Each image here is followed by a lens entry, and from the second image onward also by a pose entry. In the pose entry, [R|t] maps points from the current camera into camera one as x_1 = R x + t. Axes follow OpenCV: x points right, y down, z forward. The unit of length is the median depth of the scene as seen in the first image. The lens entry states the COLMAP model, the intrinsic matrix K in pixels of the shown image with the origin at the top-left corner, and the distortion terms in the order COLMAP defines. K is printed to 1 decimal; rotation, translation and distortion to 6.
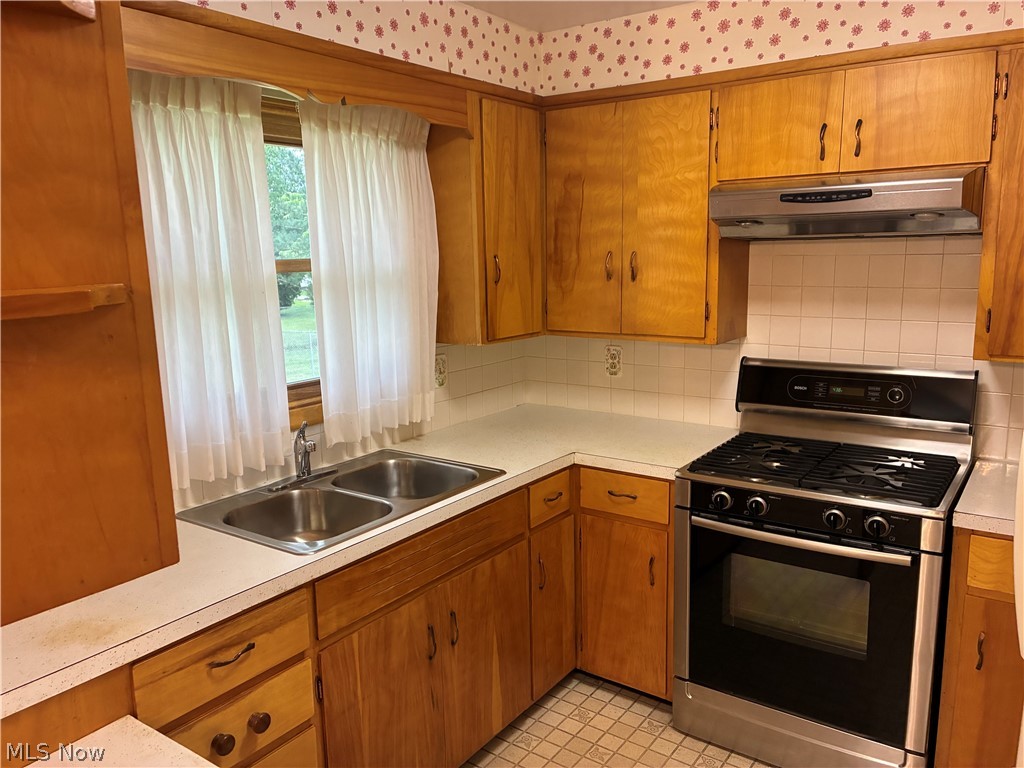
lens RADIAL K [[773.1, 0, 510.5], [0, 773.1, 382.1], [0, 0, 1]] dist [-0.007314, -0.016611]
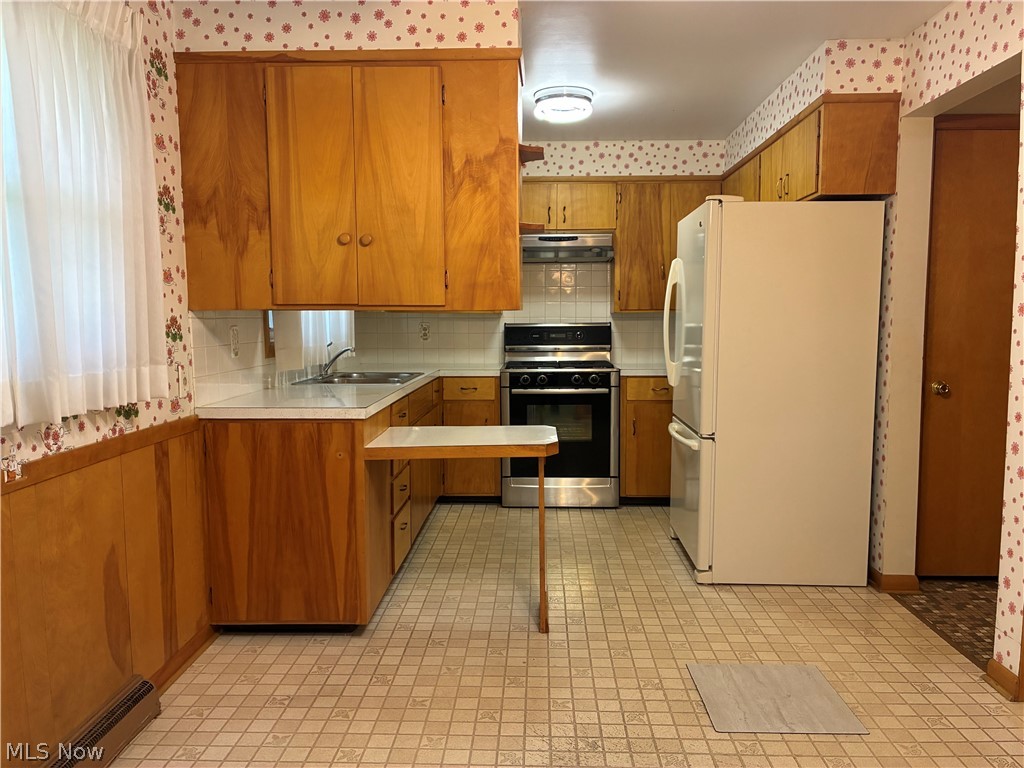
lens RADIAL K [[773.1, 0, 513.9], [0, 773.1, 387.6], [0, 0, 1]] dist [-0.007314, -0.016611]
pose [[0.835092, -0.038477, 0.548763, -0.916594], [0.082478, 0.995033, -0.055744, 0.293358], [-0.543892, 0.091813, 0.834117, -0.740450]]
